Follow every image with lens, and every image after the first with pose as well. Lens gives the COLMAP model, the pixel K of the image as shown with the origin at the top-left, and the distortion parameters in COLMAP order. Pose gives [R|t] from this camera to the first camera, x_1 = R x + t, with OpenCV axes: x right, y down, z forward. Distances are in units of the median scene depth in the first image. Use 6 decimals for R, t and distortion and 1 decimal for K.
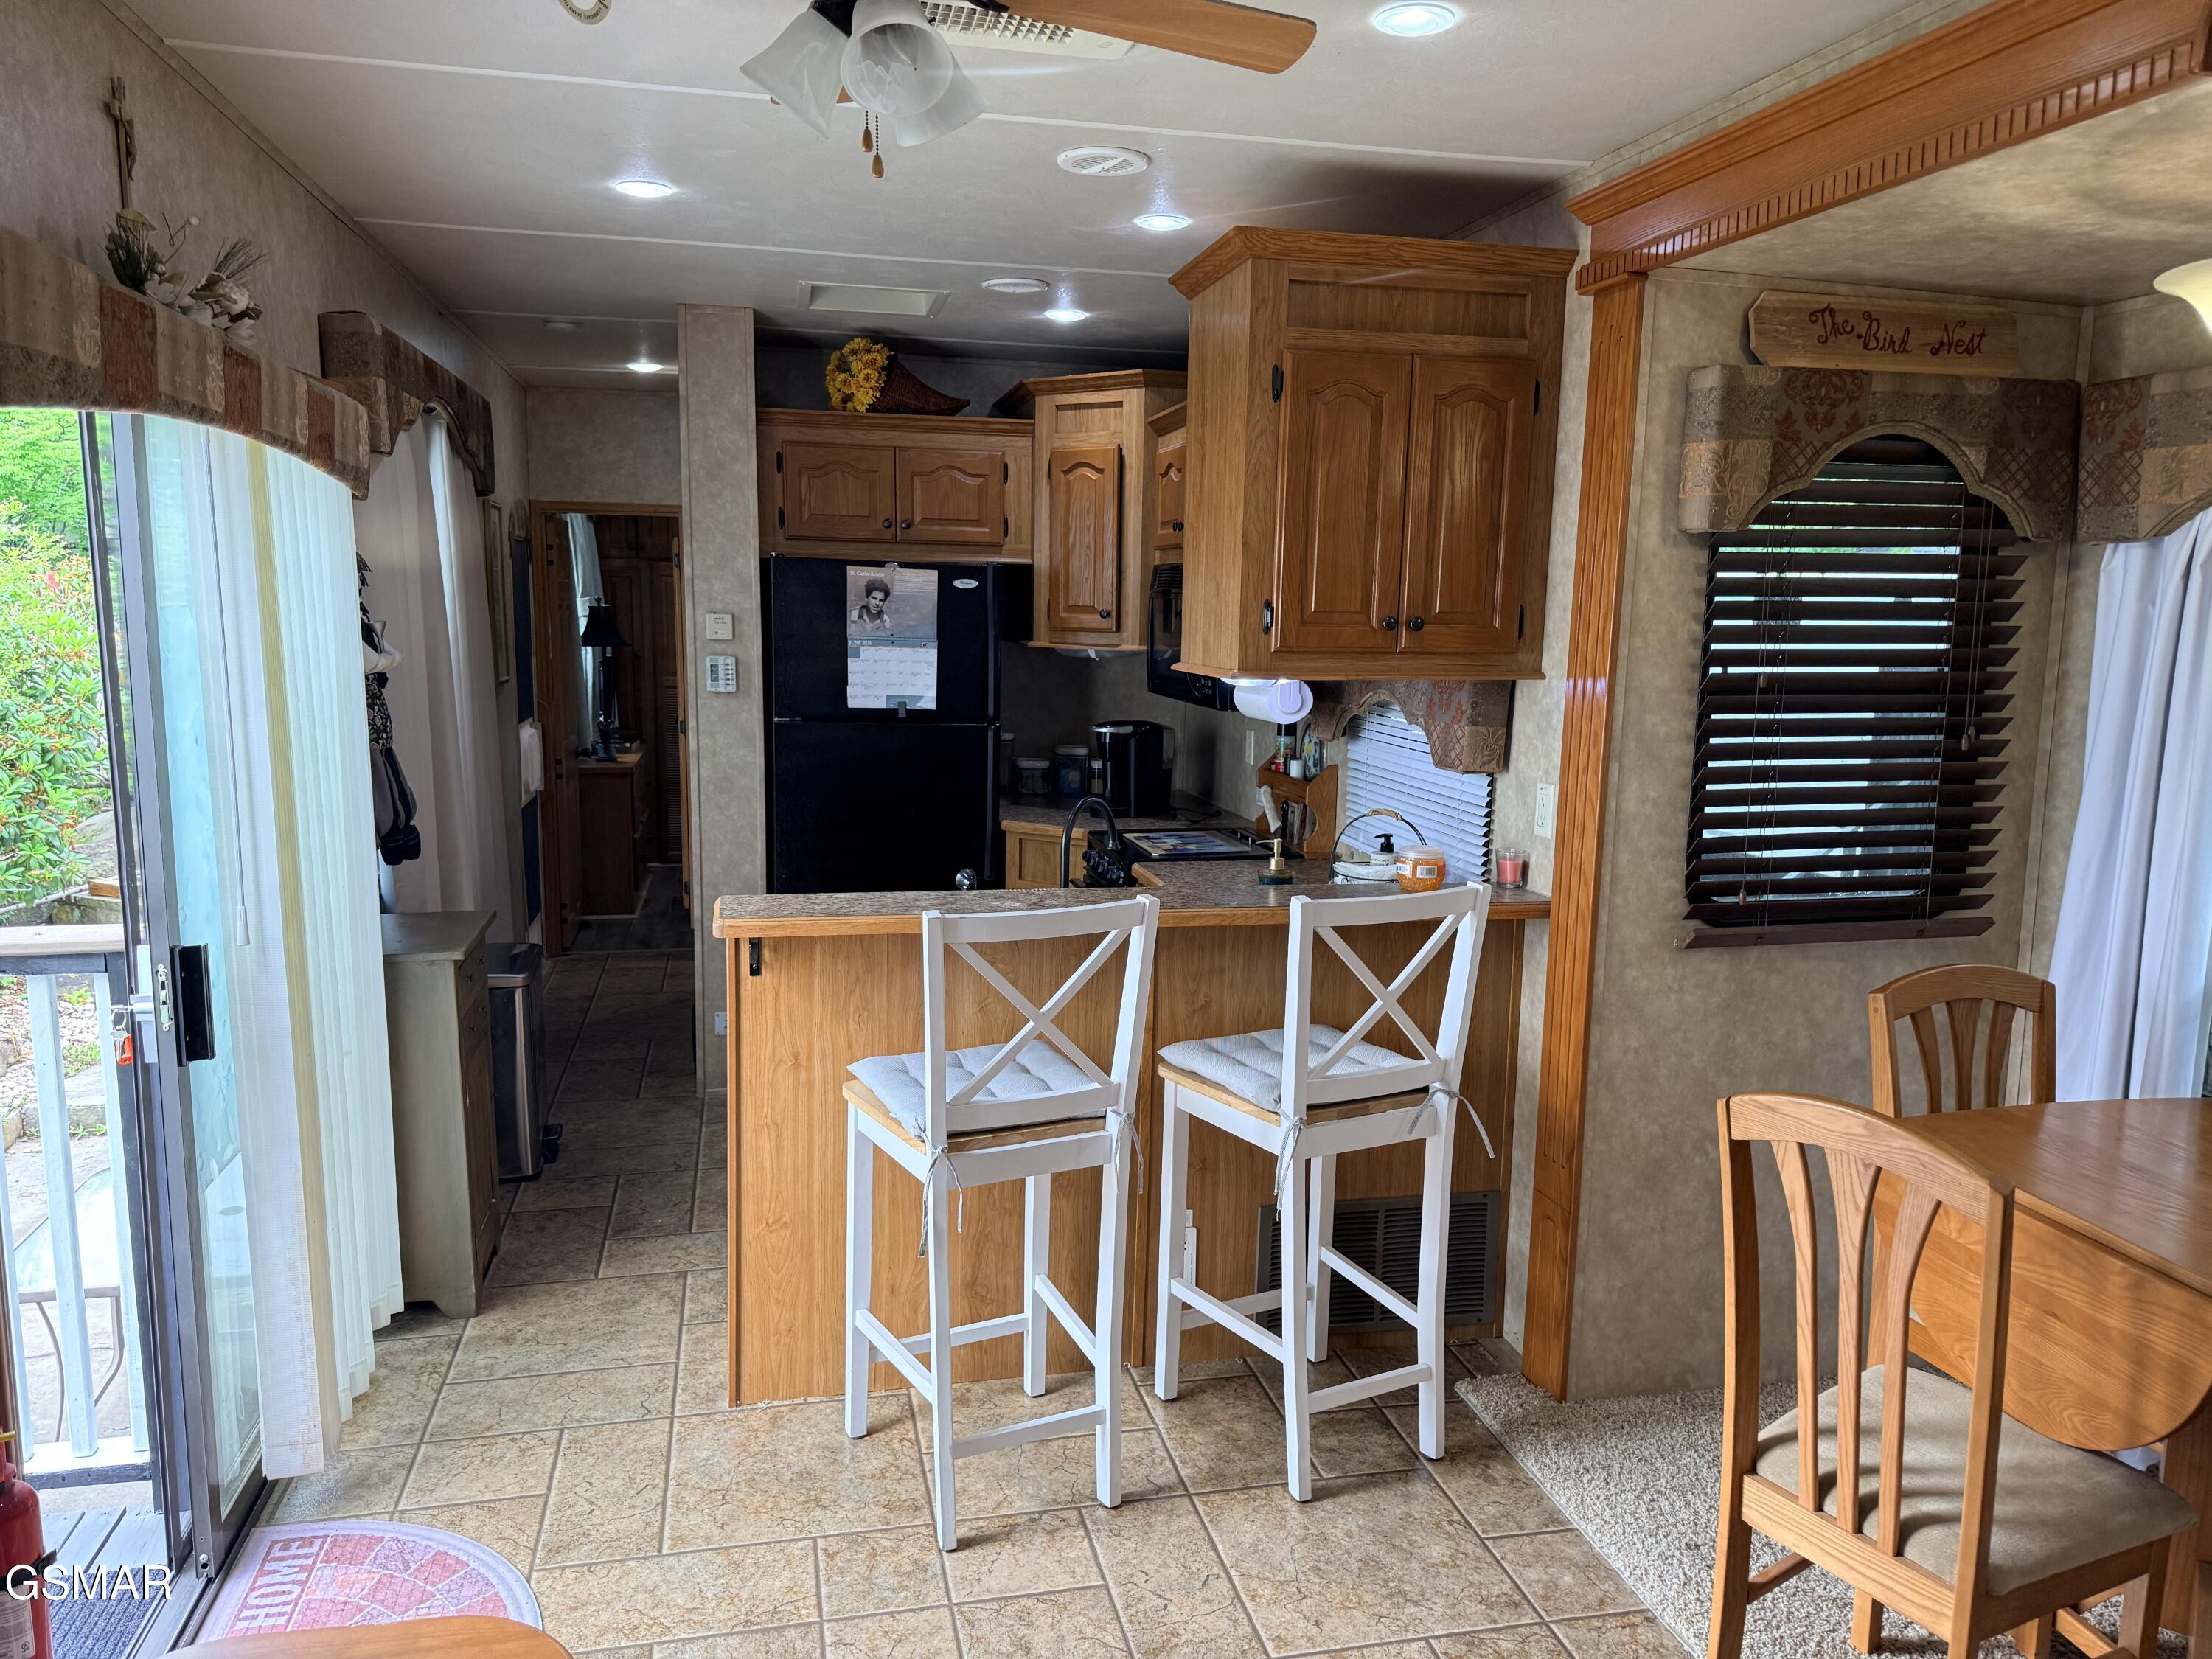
lens RADIAL K [[1577.9, 0, 1114.7], [0, 1577.9, 858.3], [0, 0, 1]] dist [0.134096, -0.131741]
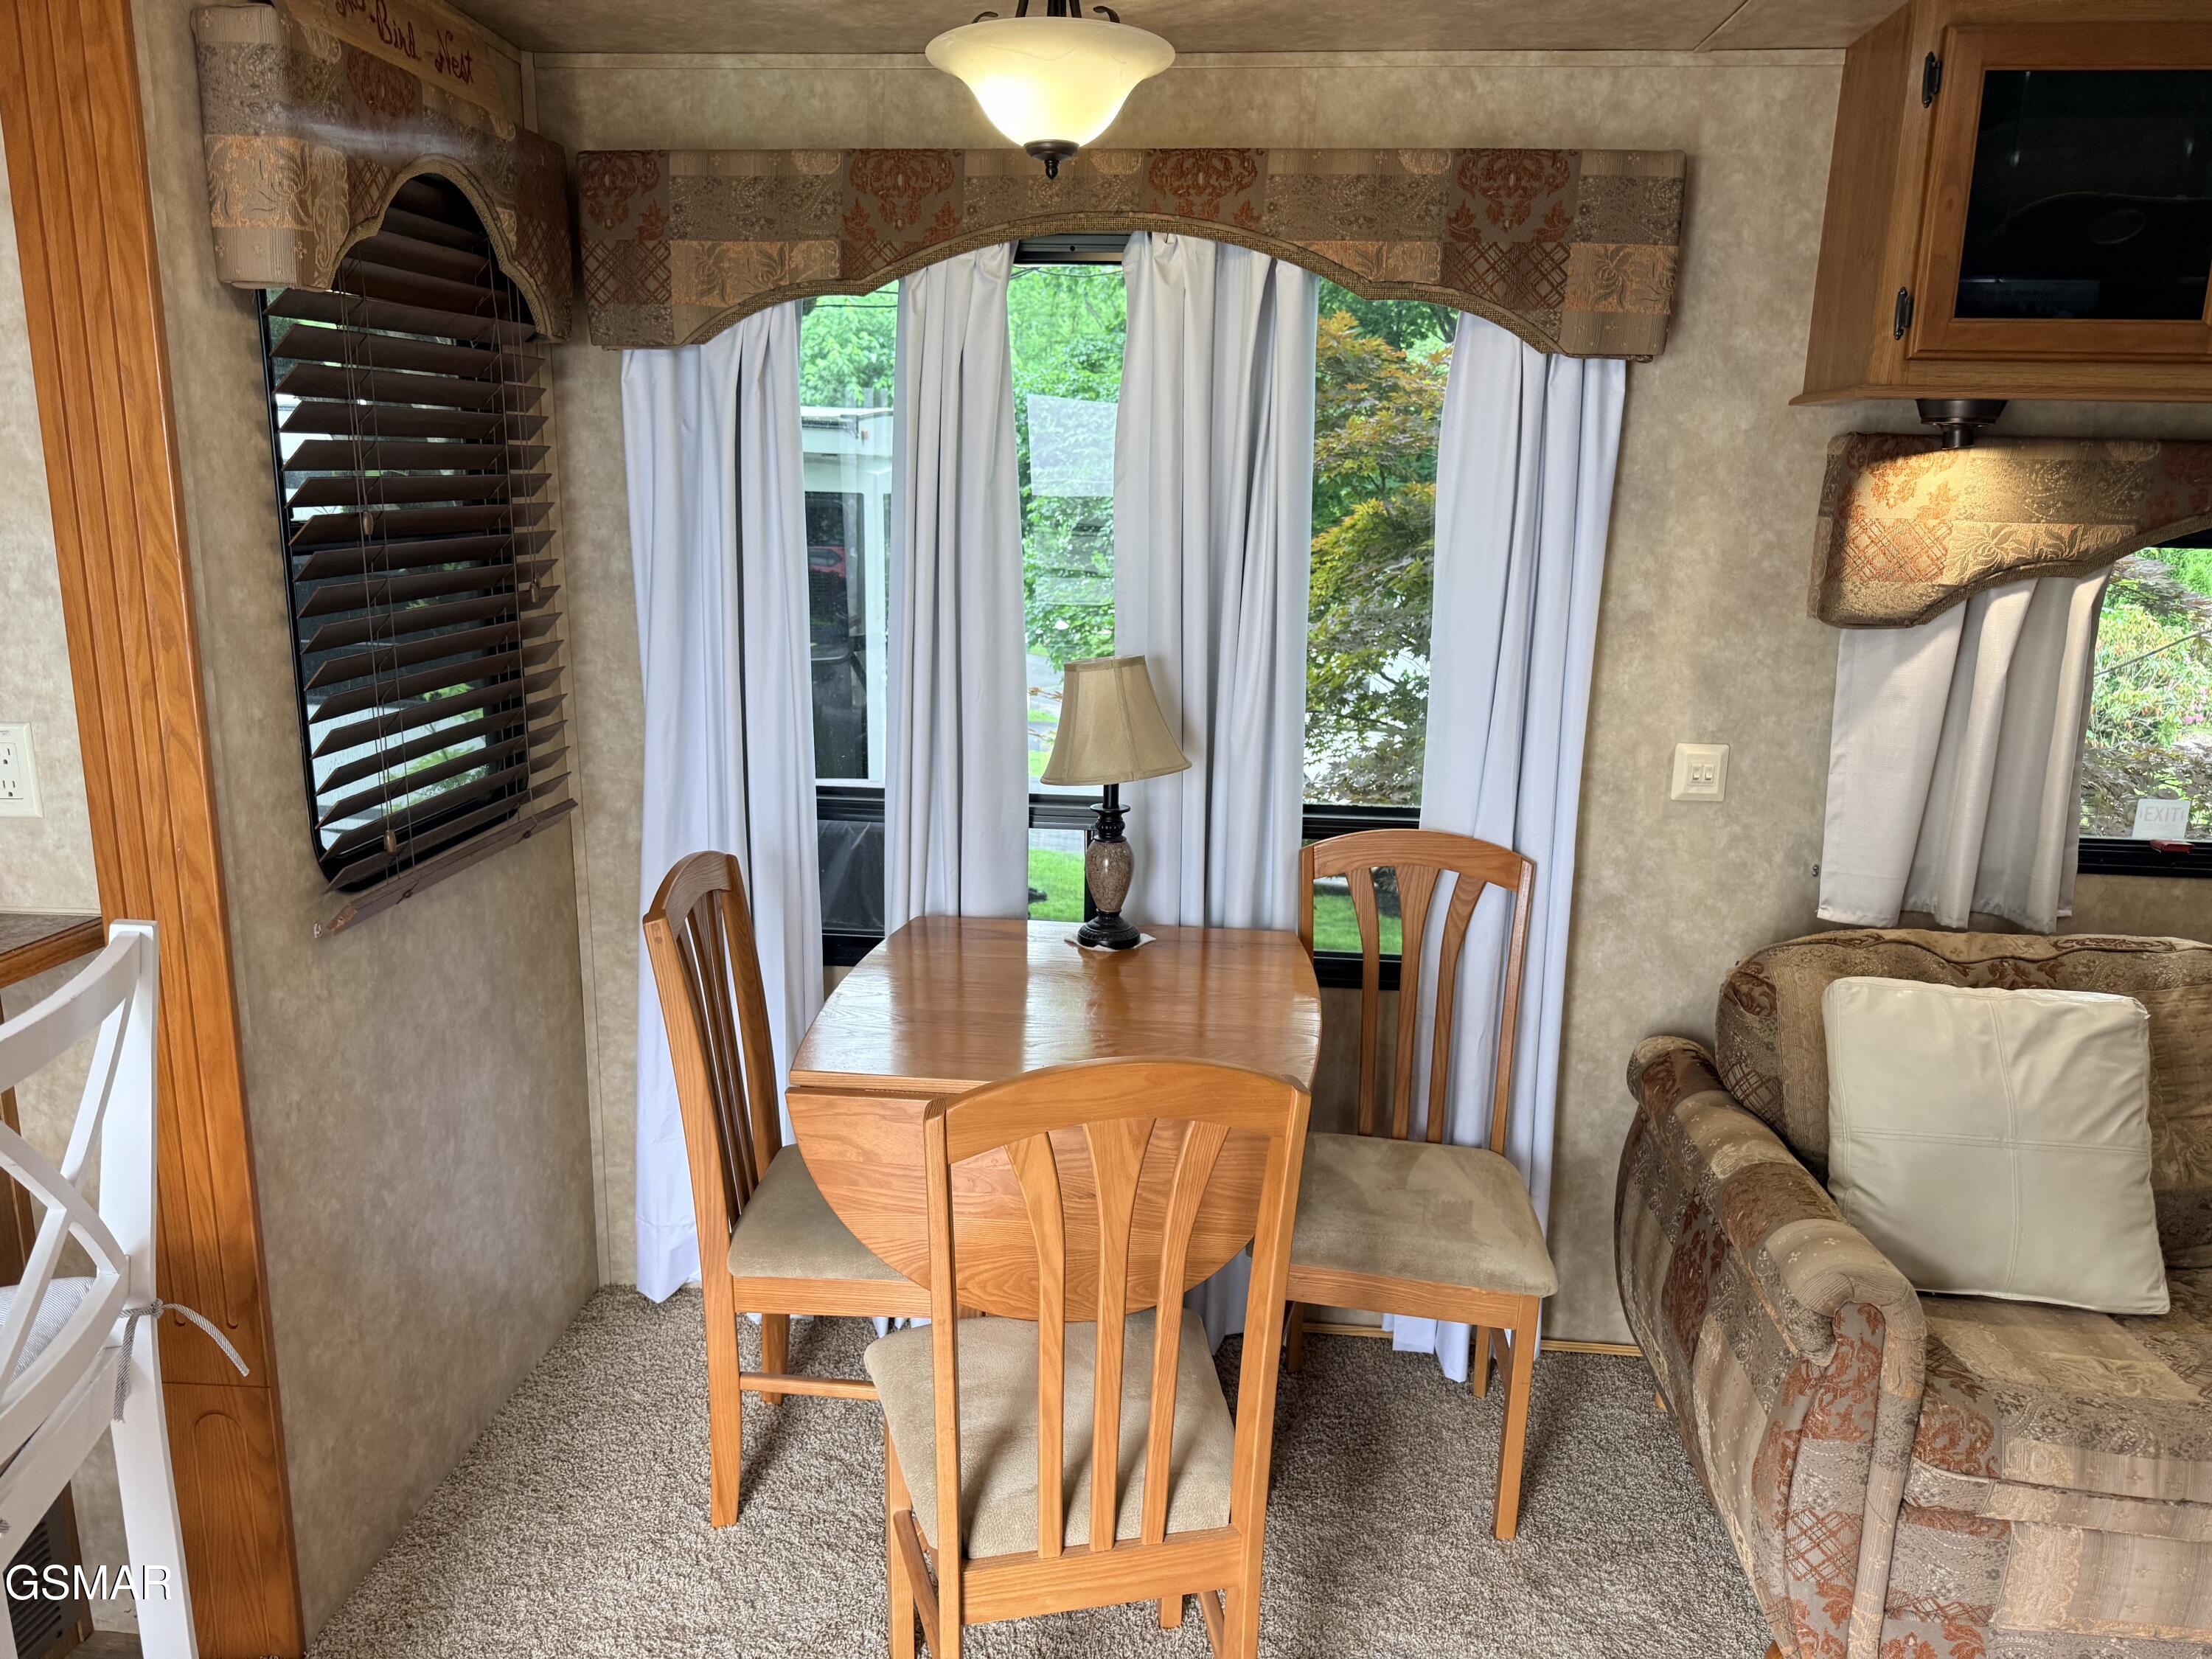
lens RADIAL K [[1608.0, 0, 1111.0], [0, 1608.0, 865.1], [0, 0, 1]] dist [-0.003014, 0.003033]
pose [[0.292501, -0.241477, 0.925274, -0.102839], [0.137358, 0.968167, 0.209249, -0.042931], [-0.946349, 0.065888, 0.316358, 0.304819]]
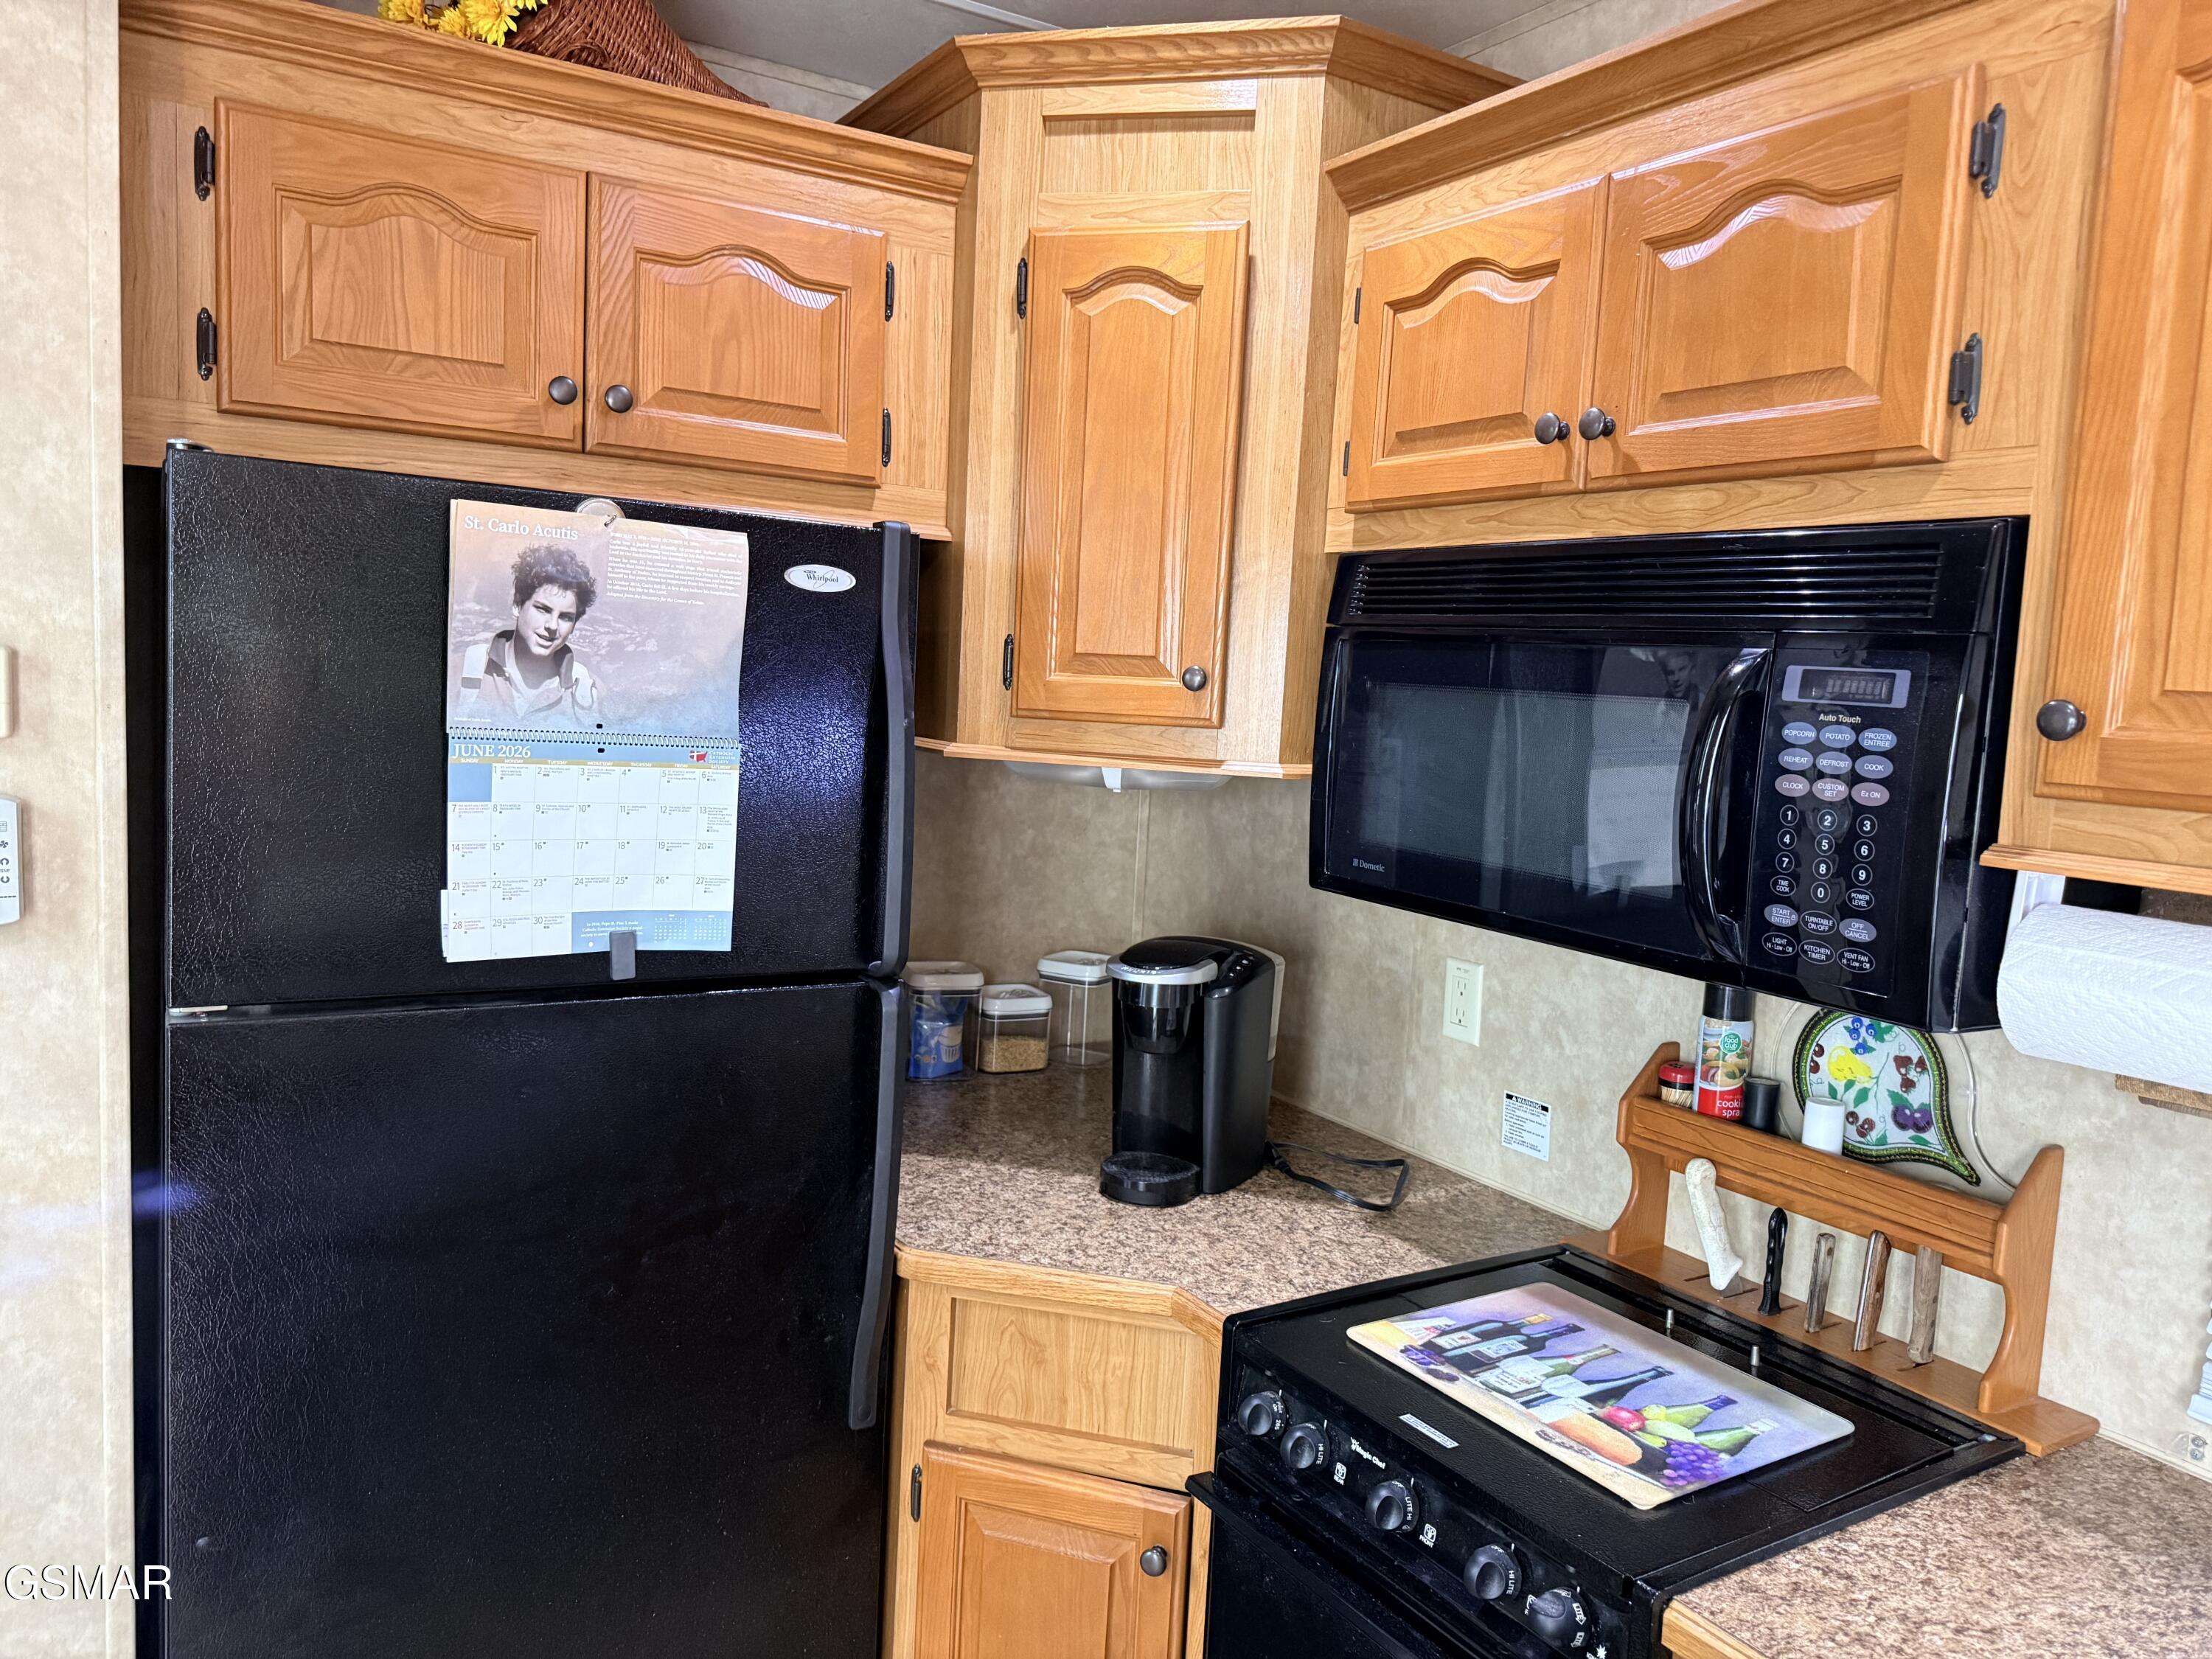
lens RADIAL K [[1545.6, 0, 1111.6], [0, 1545.6, 812.2], [0, 0, 1]] dist [0.117277, -0.200825]
pose [[0.943483, -0.000952, 0.331419, -0.148806], [0.019999, 0.998337, -0.054065, -0.106147], [-0.330817, 0.057637, 0.941933, 0.682170]]
